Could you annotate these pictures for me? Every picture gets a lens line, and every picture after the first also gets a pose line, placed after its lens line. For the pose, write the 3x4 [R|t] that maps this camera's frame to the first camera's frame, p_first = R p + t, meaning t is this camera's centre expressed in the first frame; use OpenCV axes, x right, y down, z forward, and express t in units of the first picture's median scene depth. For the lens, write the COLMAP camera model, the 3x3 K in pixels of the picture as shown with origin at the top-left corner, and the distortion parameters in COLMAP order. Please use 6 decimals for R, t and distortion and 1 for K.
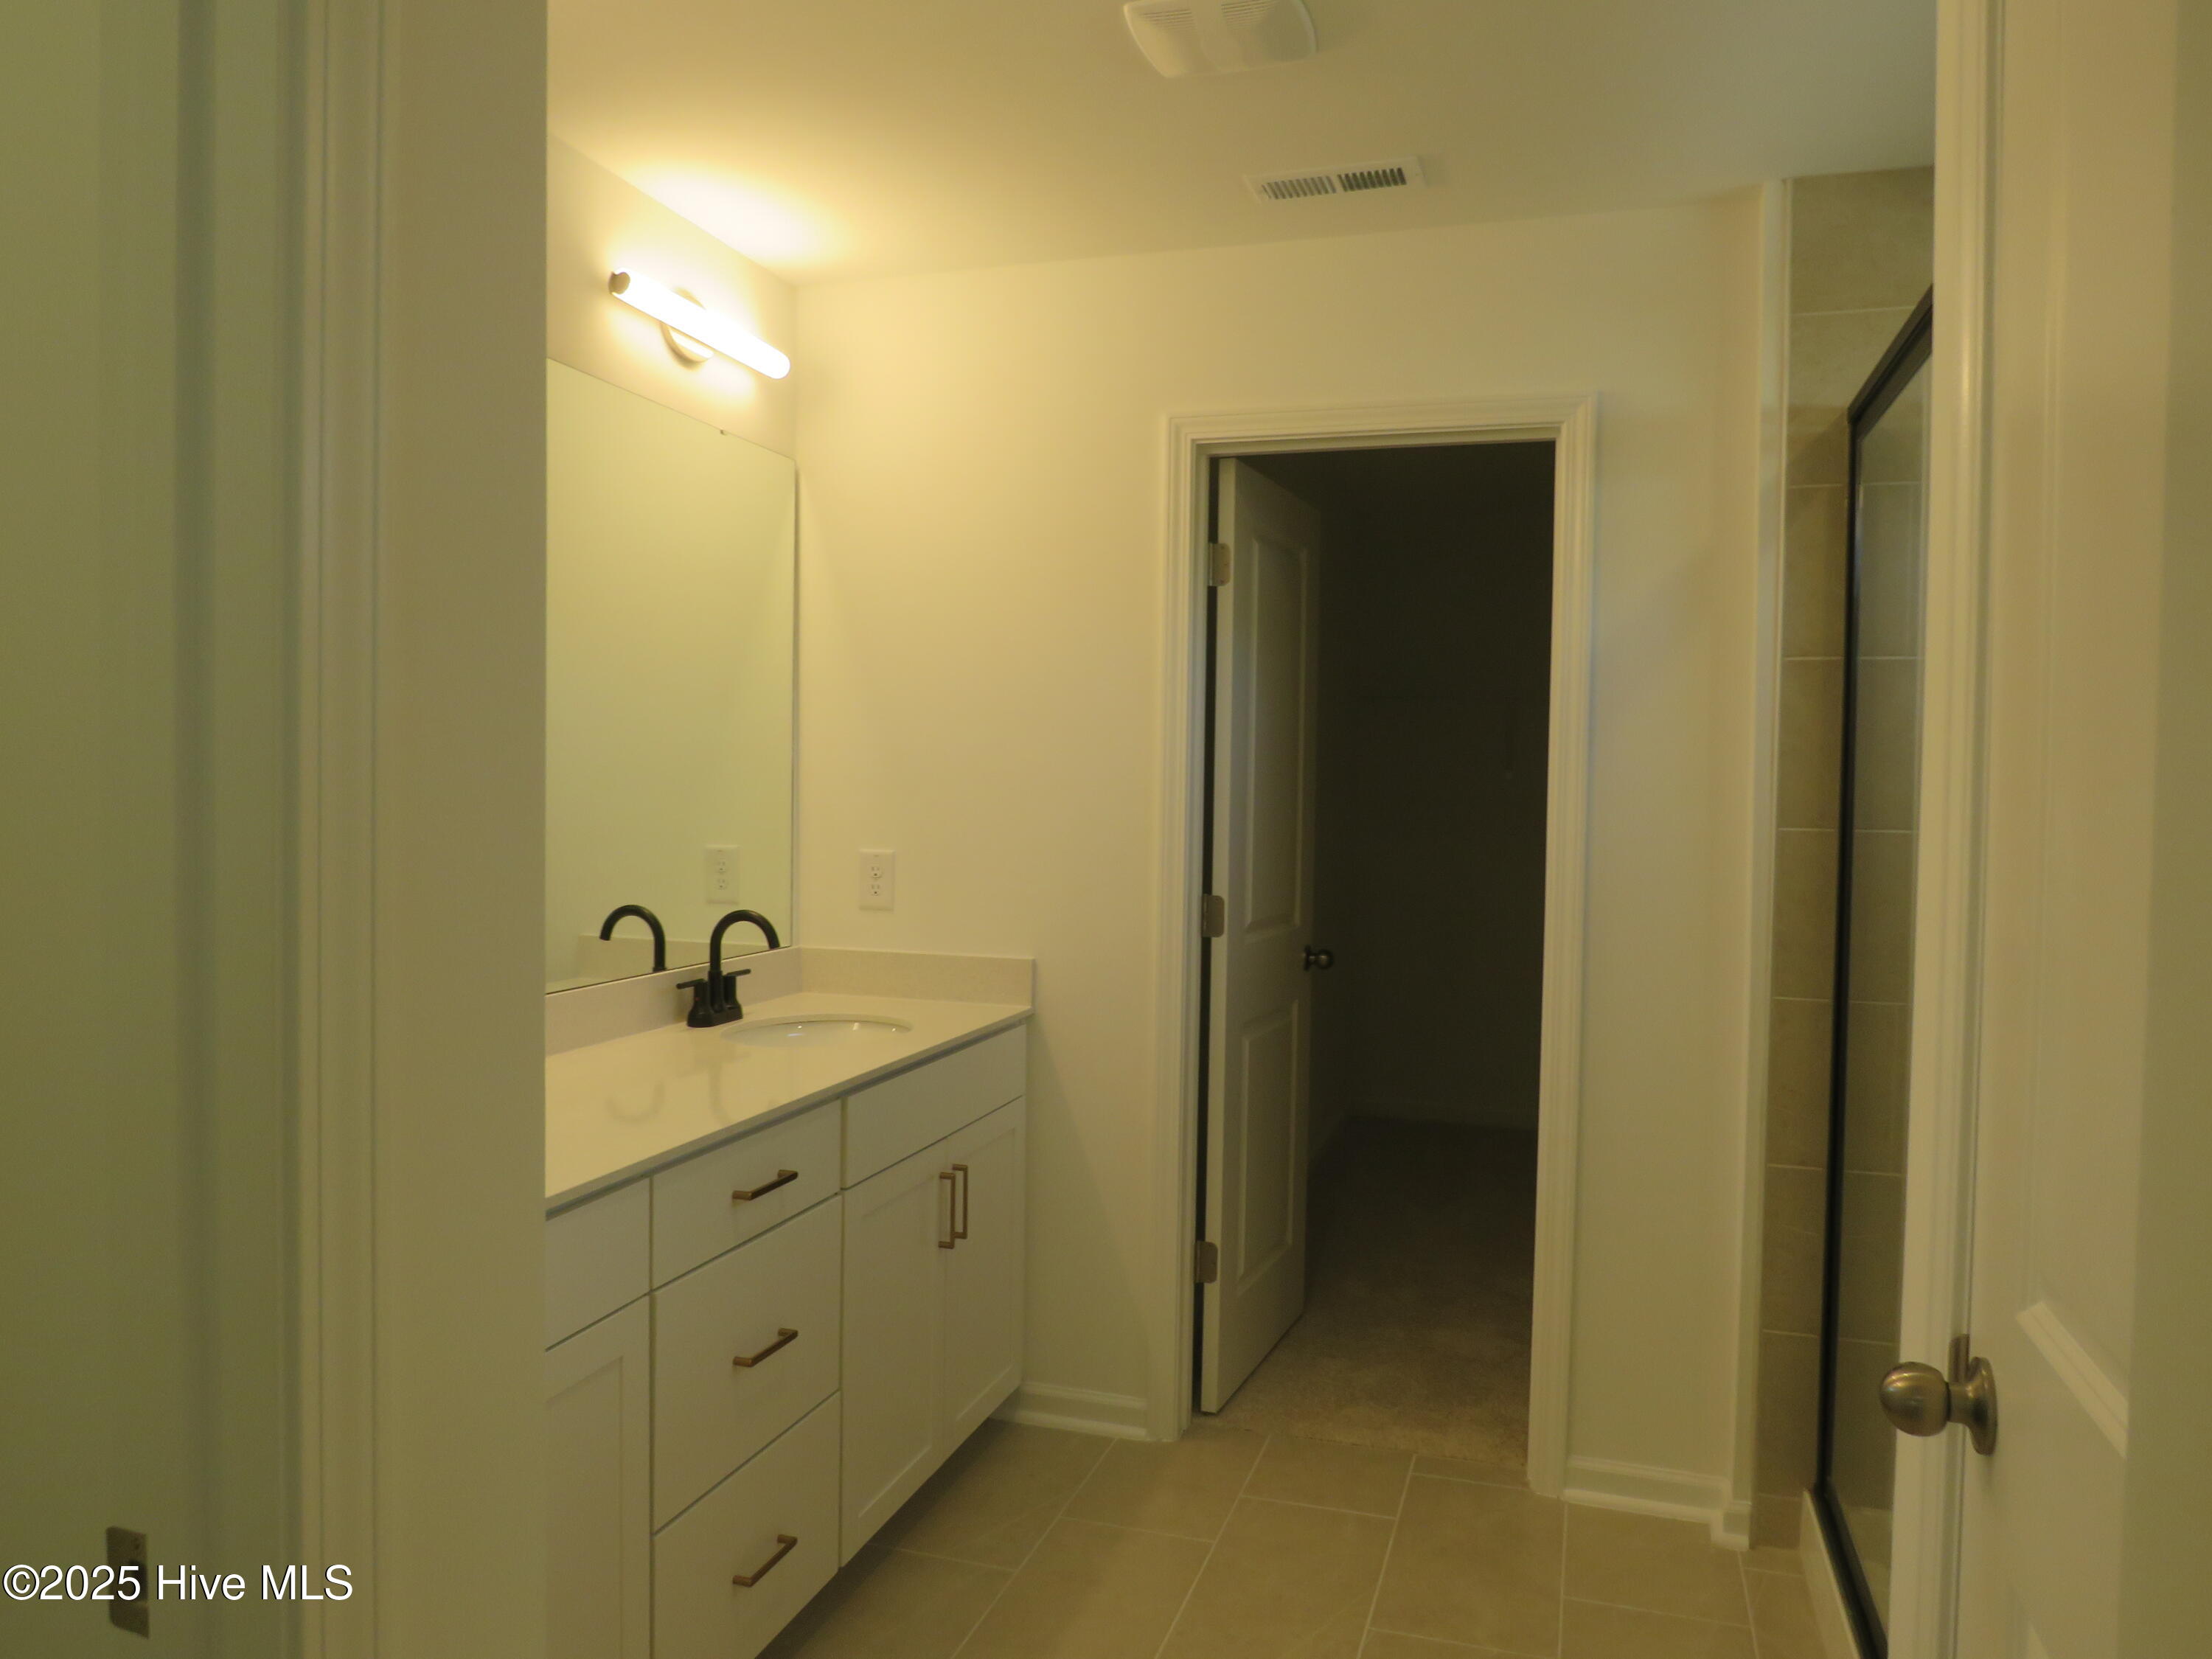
lens RADIAL K [[1591.4, 0, 1104.7], [0, 1591.4, 830.3], [0, 0, 1]] dist [-0.008346, -0.000043]
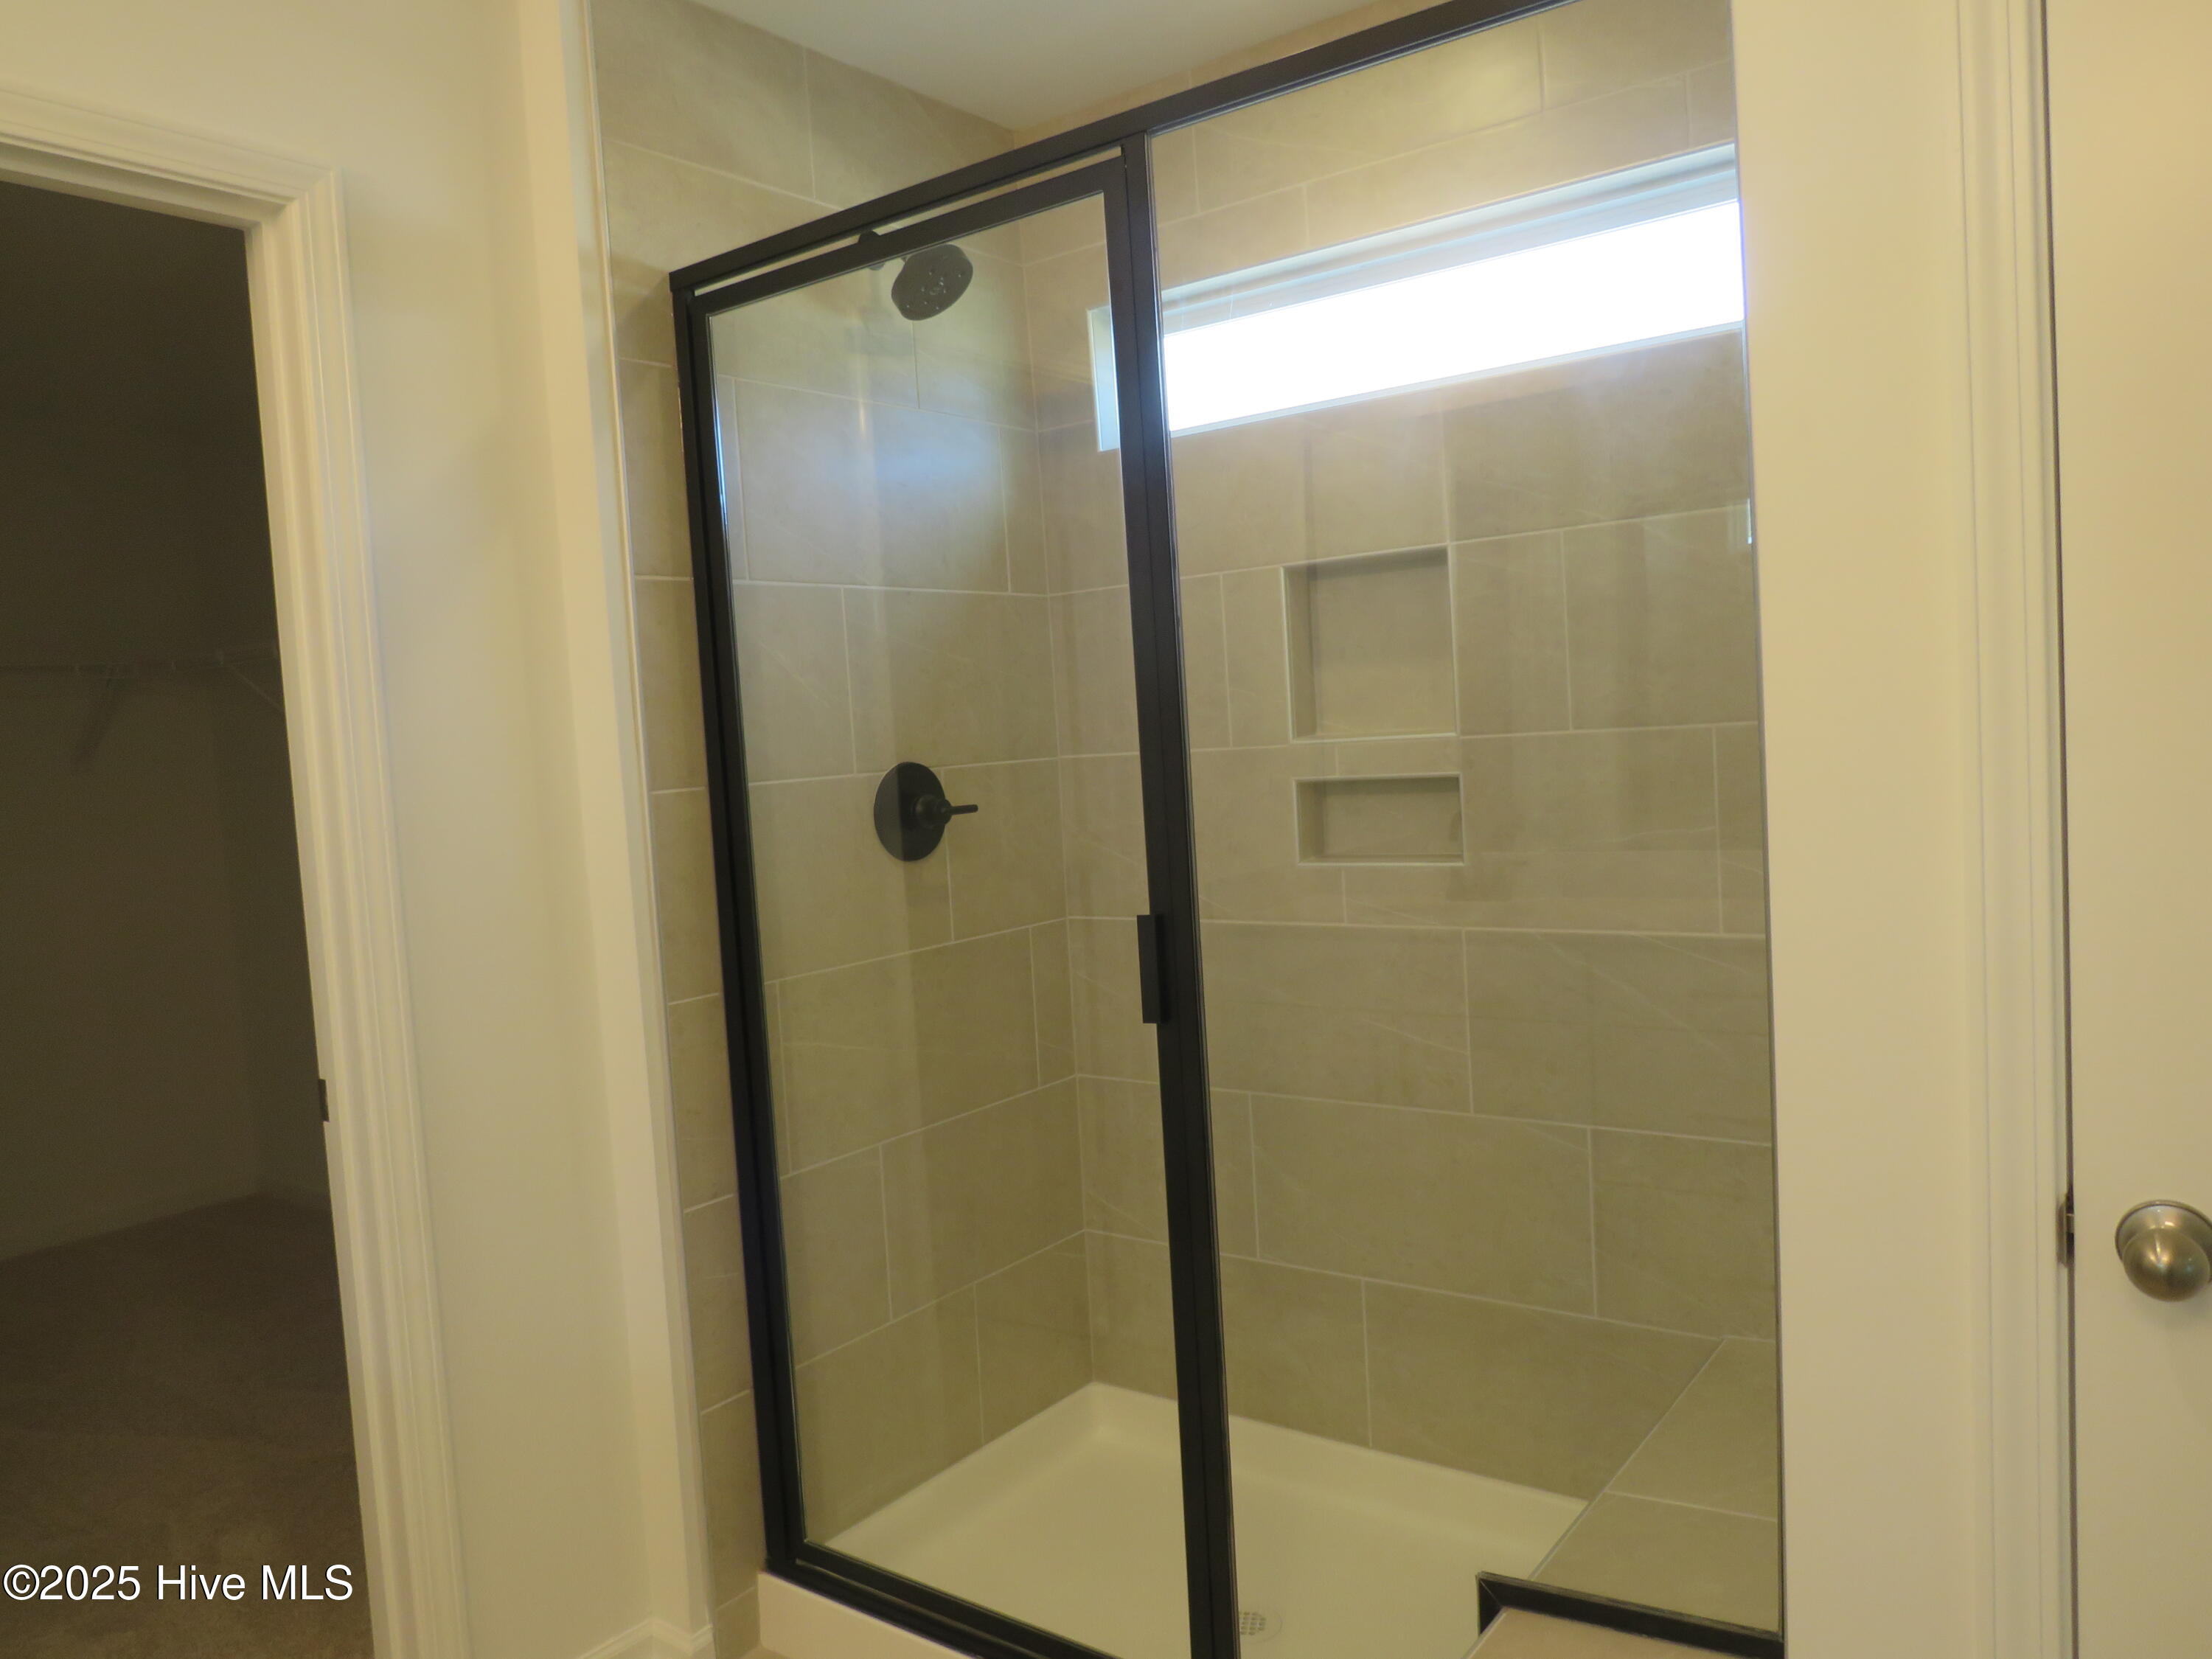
lens RADIAL K [[1591.4, 0, 1106.5], [0, 1591.4, 828.0], [0, 0, 1]] dist [-0.008346, -0.000043]
pose [[0.333662, -0.097566, 0.937630, -0.247421], [0.091424, 0.993290, 0.070823, -0.019117], [-0.938249, 0.062091, 0.340343, 0.517593]]
